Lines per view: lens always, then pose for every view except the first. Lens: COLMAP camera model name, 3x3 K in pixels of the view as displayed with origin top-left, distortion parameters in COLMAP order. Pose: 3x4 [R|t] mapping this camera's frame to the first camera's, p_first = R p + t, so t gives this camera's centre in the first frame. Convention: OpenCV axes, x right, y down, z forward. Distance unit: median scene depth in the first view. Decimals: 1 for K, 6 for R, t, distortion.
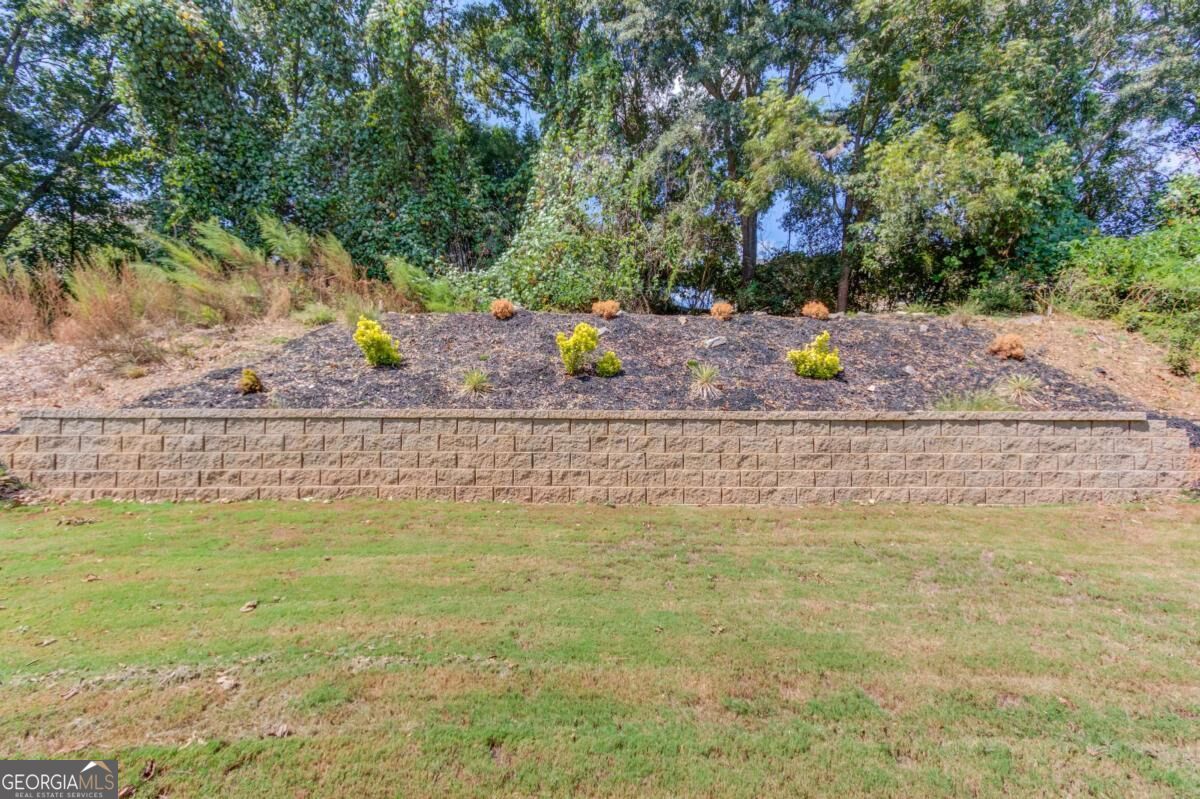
lens RADIAL K [[564.6, 0, 600.0], [0, 564.6, 399.5], [0, 0, 1]] dist [0.028232, 0.000759]
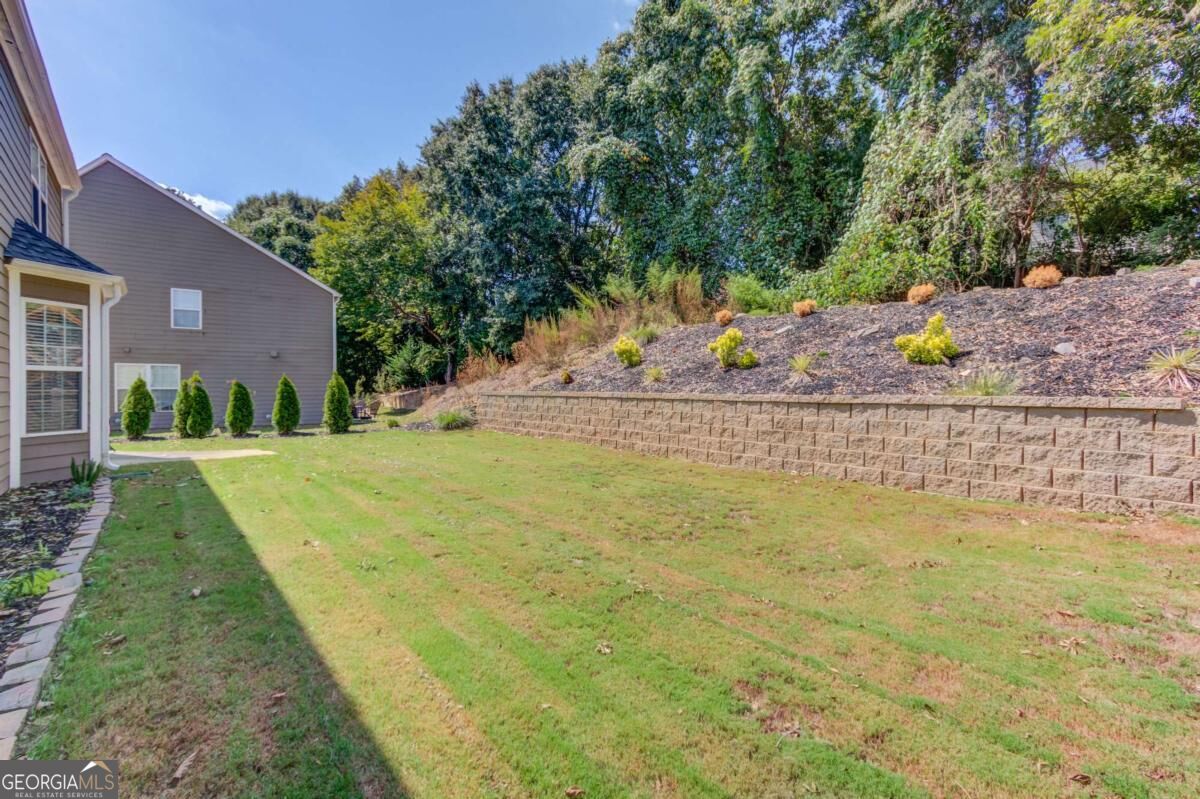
lens RADIAL K [[564.6, 0, 600.0], [0, 564.6, 399.5], [0, 0, 1]] dist [0.028232, 0.000759]
pose [[0.603619, 0.012979, -0.797167, 1.116778], [-0.004754, 0.999908, 0.012680, 0.018239], [0.797259, -0.003864, 0.603625, -0.015063]]
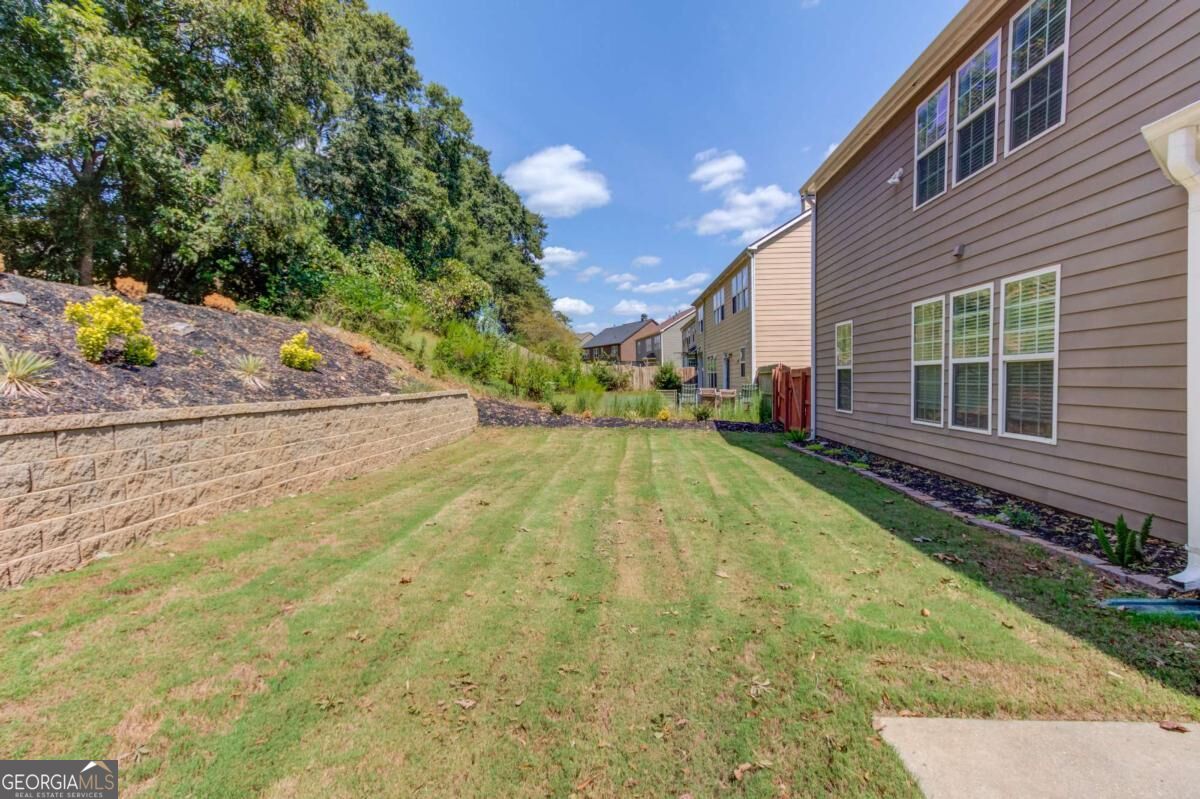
lens RADIAL K [[577.6, 0, 575.9], [0, 577.6, 399.1], [0, 0, 1]] dist [0.099533, 0.000212]
pose [[0.130794, -0.040779, 0.990571, -1.066071], [0.022944, 0.999011, 0.038096, -0.013029], [-0.991144, 0.017745, 0.131600, 0.366561]]
